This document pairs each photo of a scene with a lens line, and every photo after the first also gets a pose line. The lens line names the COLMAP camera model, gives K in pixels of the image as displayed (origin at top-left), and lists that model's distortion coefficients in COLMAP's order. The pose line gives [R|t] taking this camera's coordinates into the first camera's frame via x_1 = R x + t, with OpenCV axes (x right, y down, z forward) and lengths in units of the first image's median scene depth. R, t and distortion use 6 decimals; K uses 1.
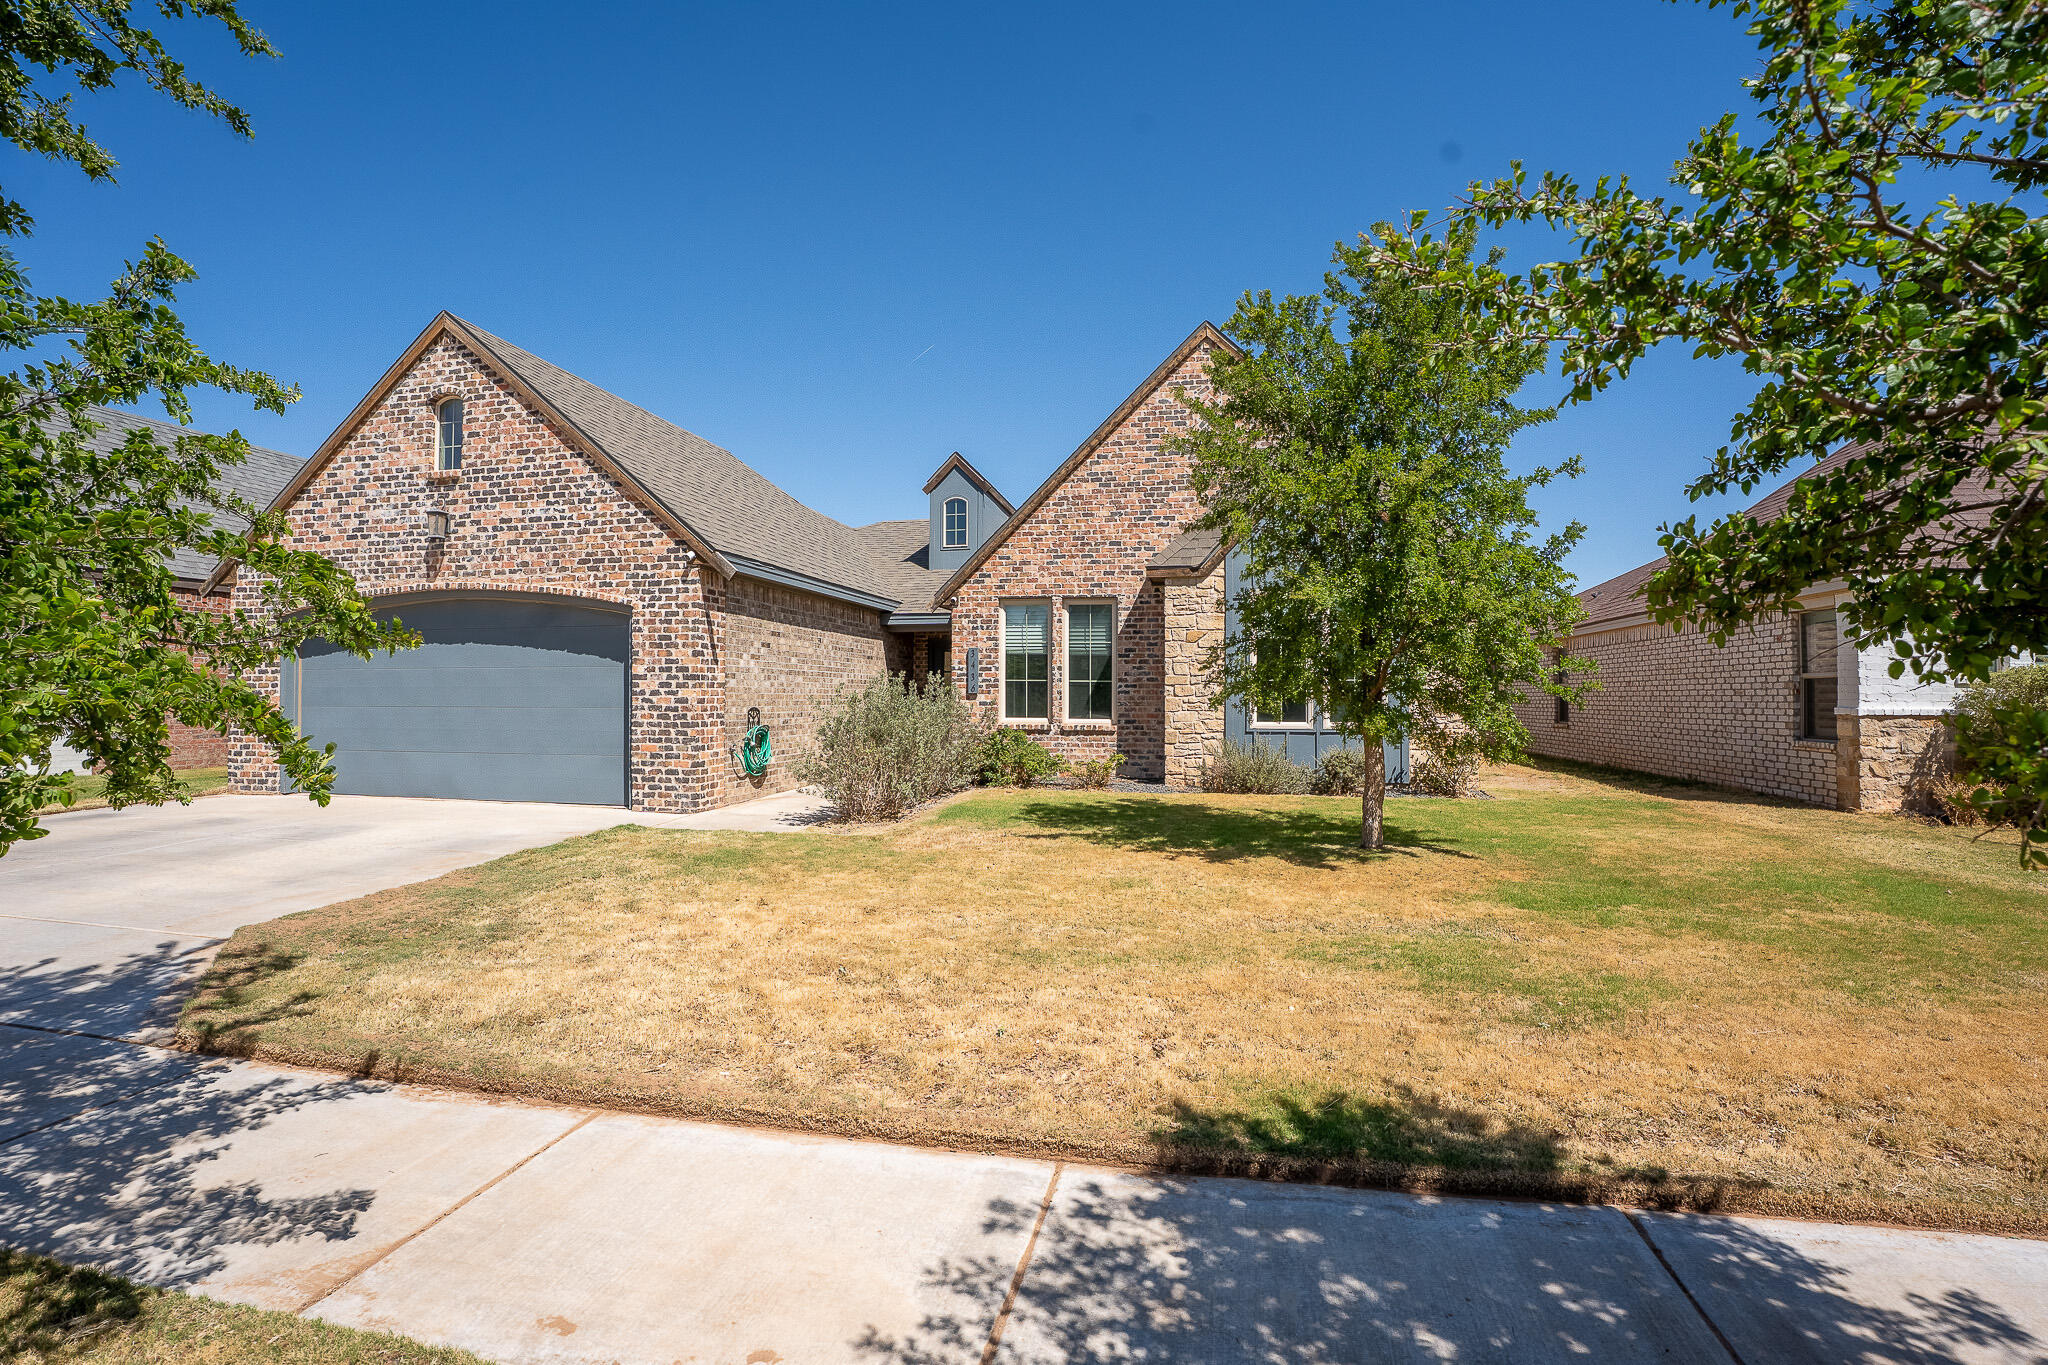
lens RADIAL K [[945.5, 0, 1024.0], [0, 945.5, 682.5], [0, 0, 1]] dist [-0.001303, -0.000153]
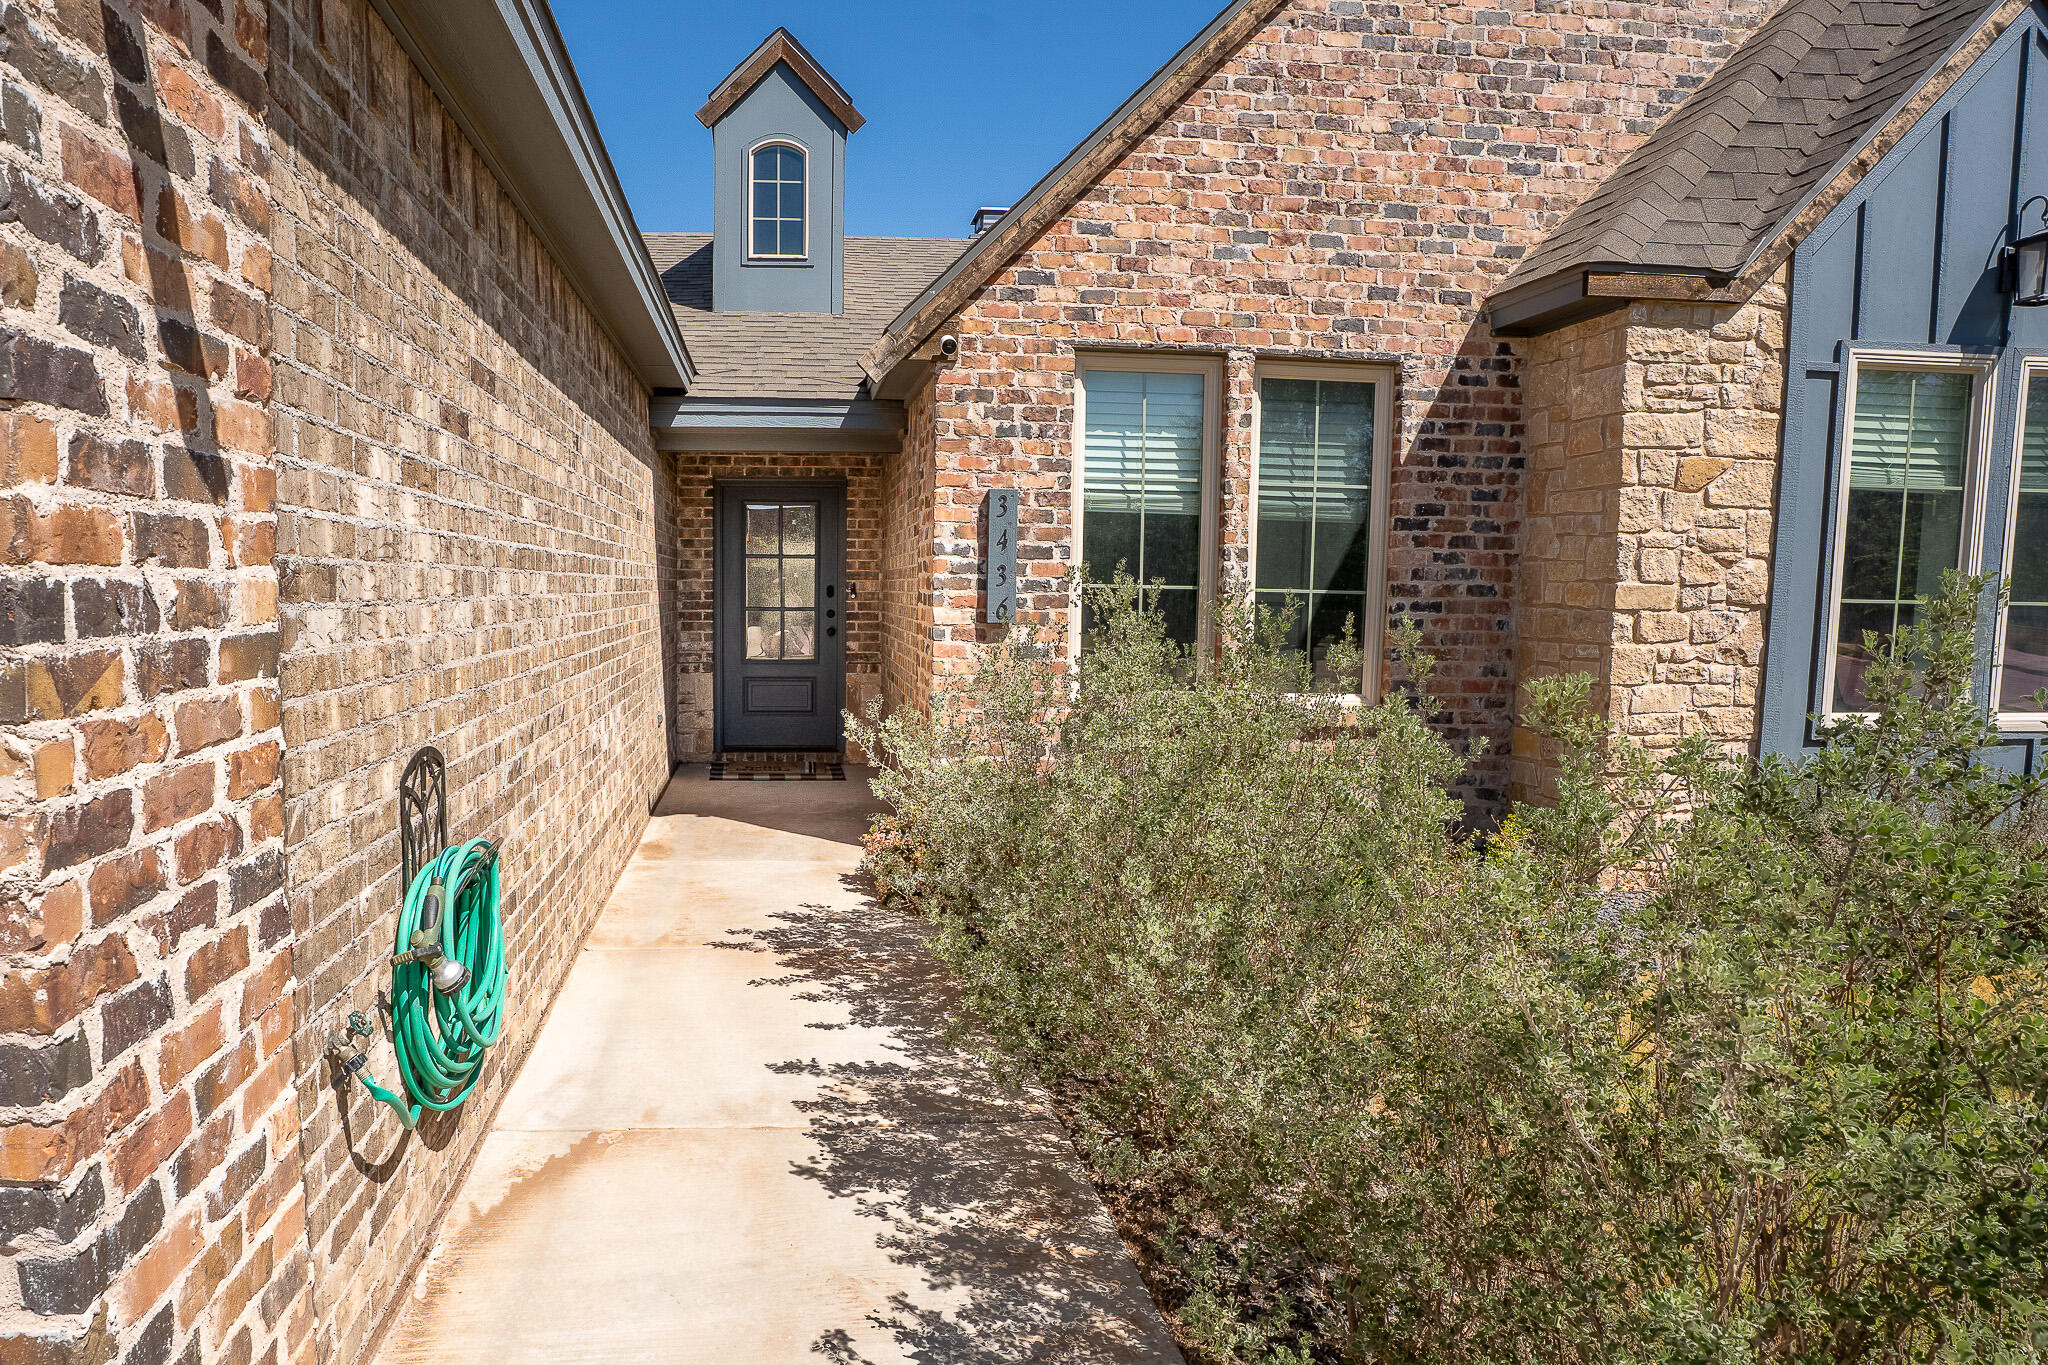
lens RADIAL K [[1317.7, 0, 1022.2], [0, 1317.7, 709.0], [0, 0, 1]] dist [-0.047631, 0.001836]
pose [[0.961961, -0.014702, 0.272790, -0.182885], [-0.013987, 0.994591, 0.102928, -0.007005], [-0.272827, -0.102828, 0.956552, 0.545764]]
